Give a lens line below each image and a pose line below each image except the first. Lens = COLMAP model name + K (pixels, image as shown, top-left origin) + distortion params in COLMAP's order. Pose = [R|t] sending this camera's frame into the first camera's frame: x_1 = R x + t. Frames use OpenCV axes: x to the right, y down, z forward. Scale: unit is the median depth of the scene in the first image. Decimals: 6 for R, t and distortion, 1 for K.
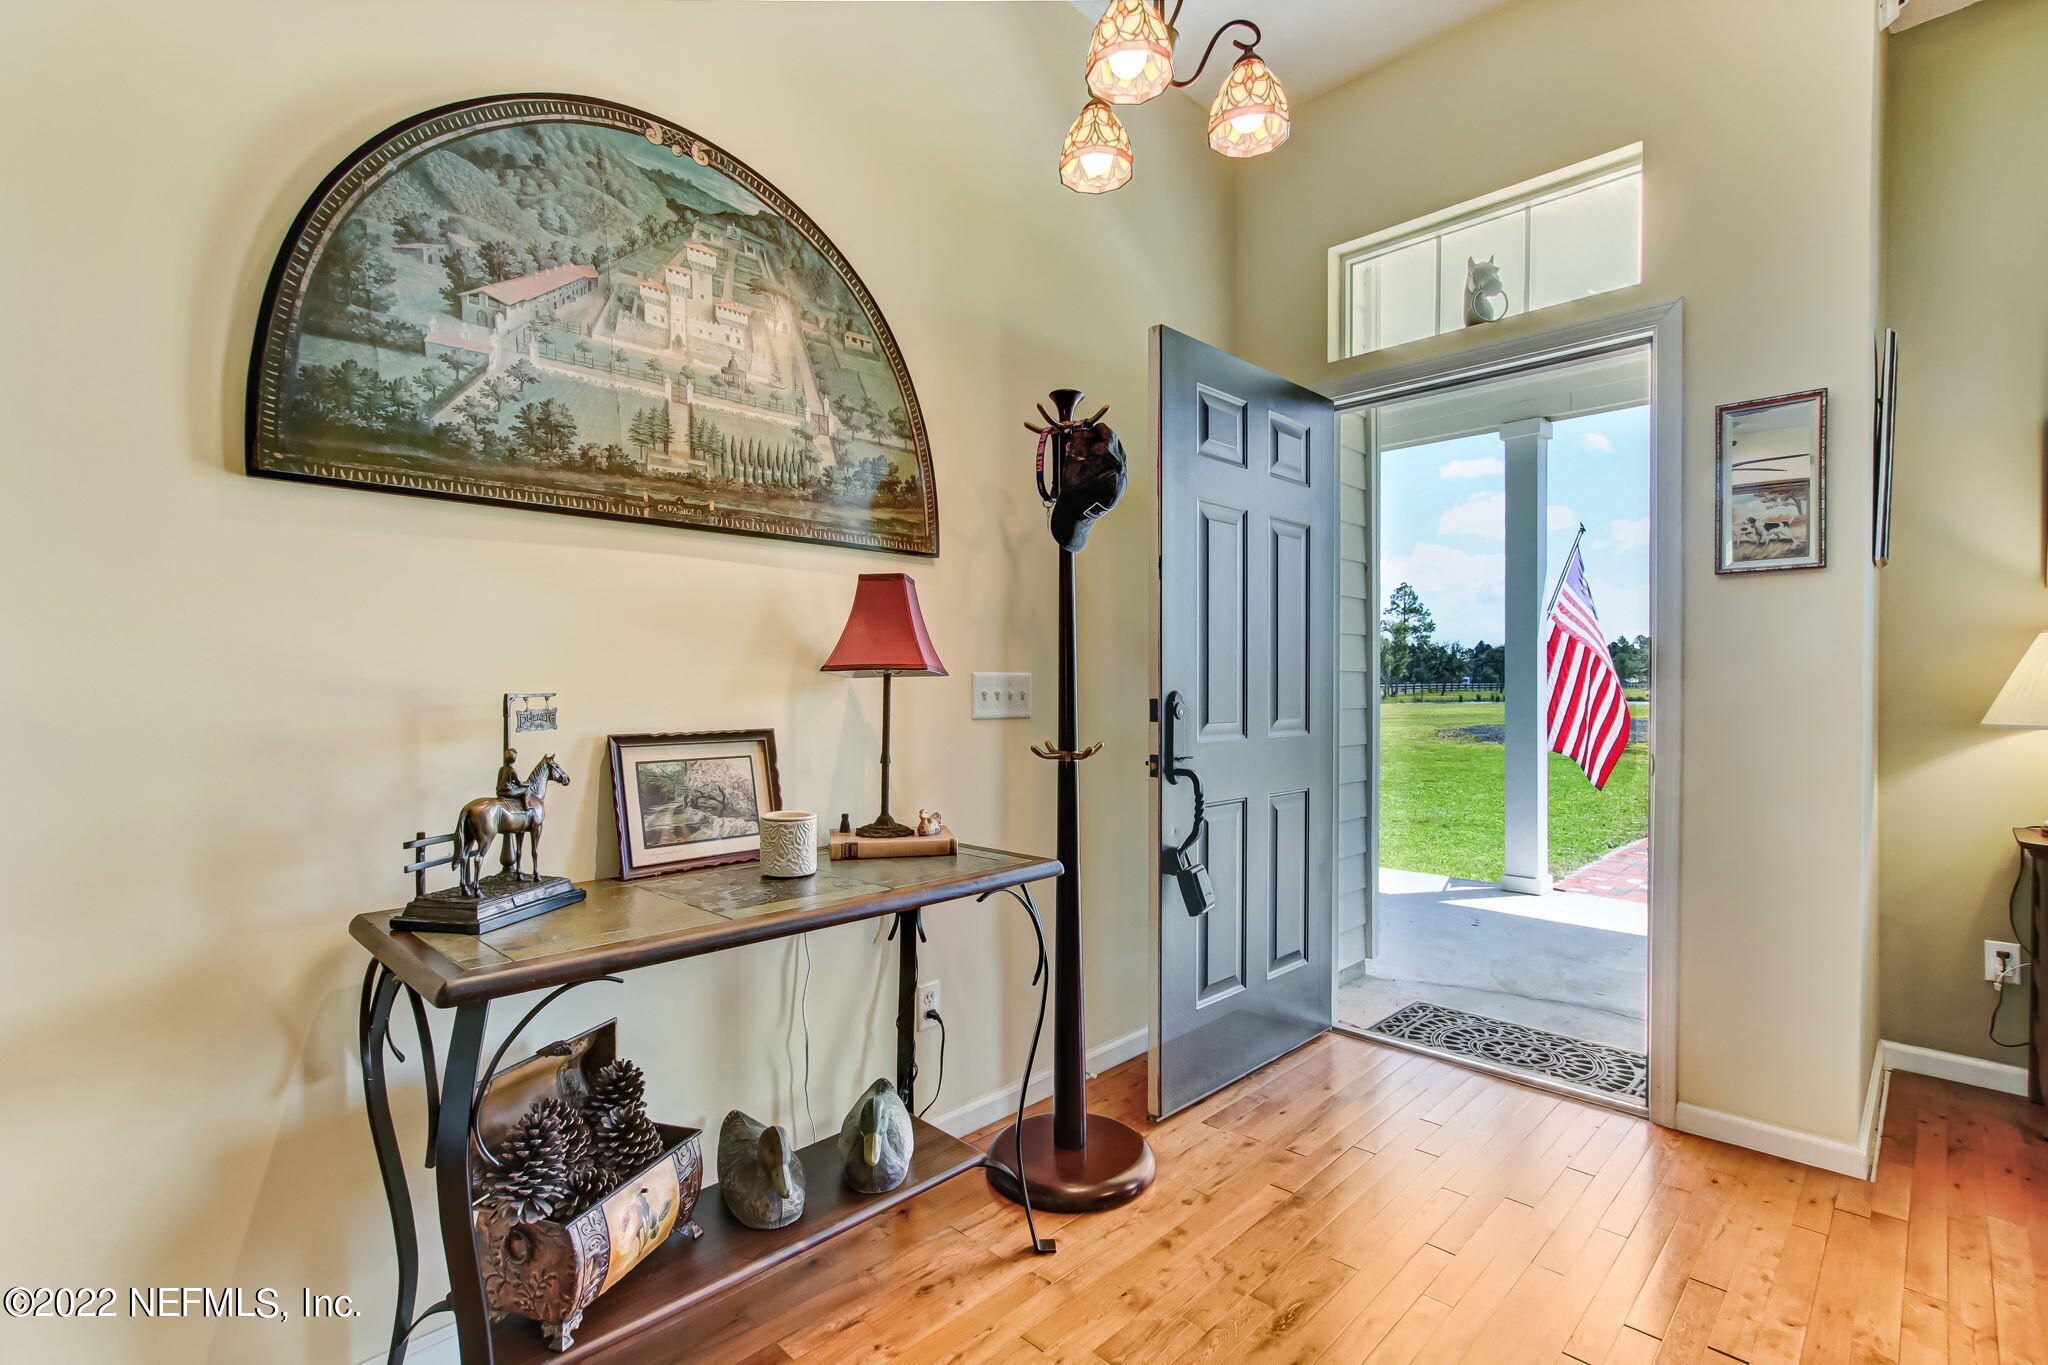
lens RADIAL K [[941.5, 0, 1035.1], [0, 941.5, 696.3], [0, 0, 1]] dist [-0.011903, 0.000241]
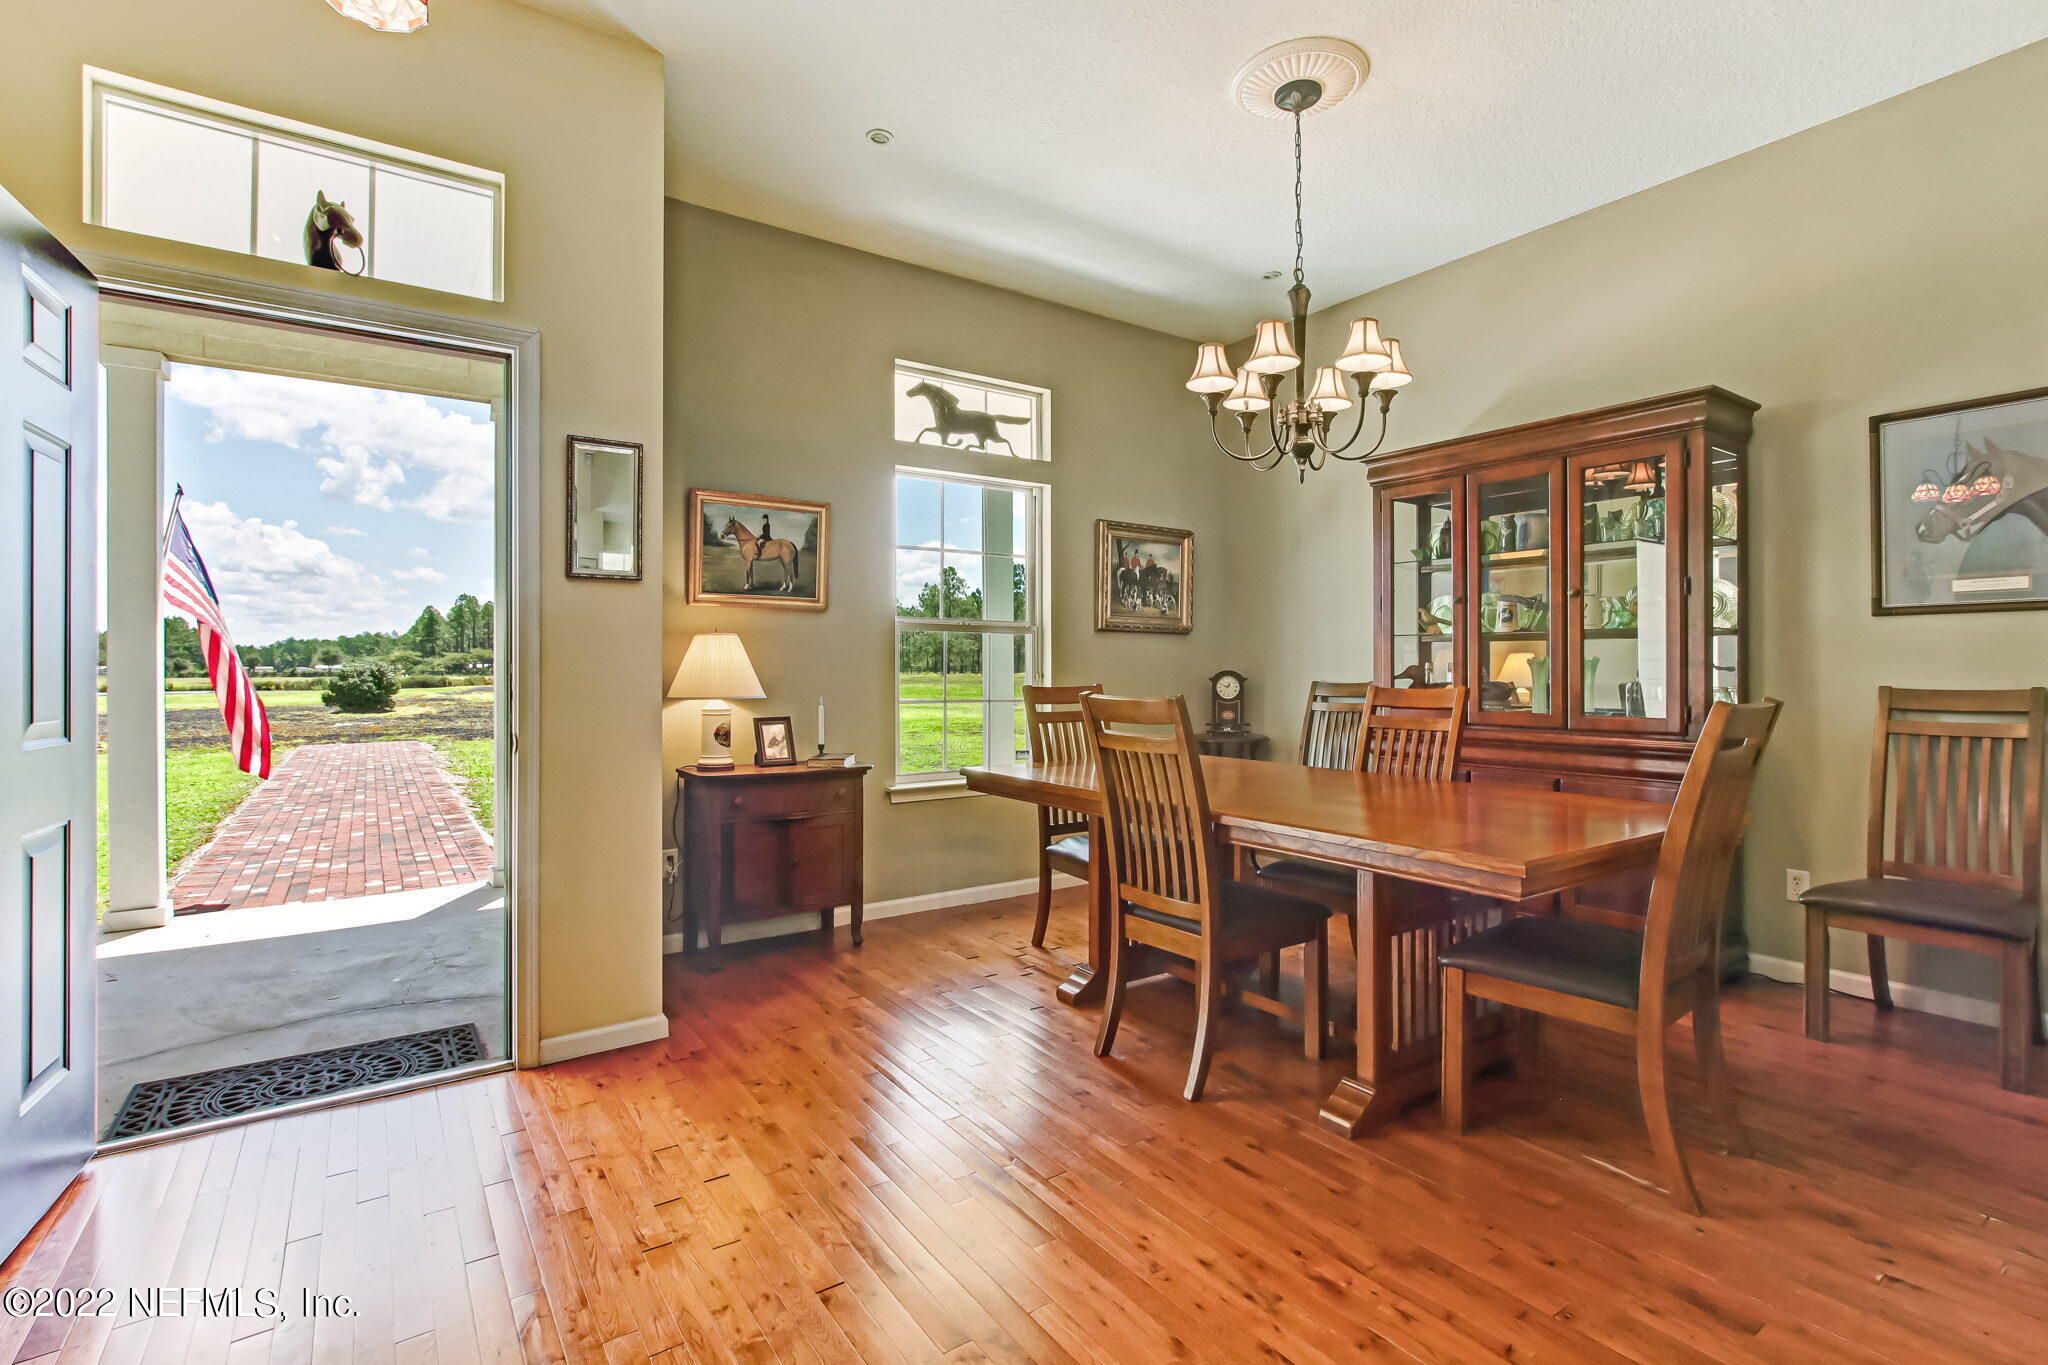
lens RADIAL K [[941.5, 0, 1037.3], [0, 941.5, 665.3], [0, 0, 1]] dist [-0.011903, 0.000241]
pose [[0.172035, 0.003360, 0.985085, -0.263066], [0.015938, 0.999854, -0.006194, -0.001758], [-0.984962, 0.016766, 0.171956, 0.169035]]
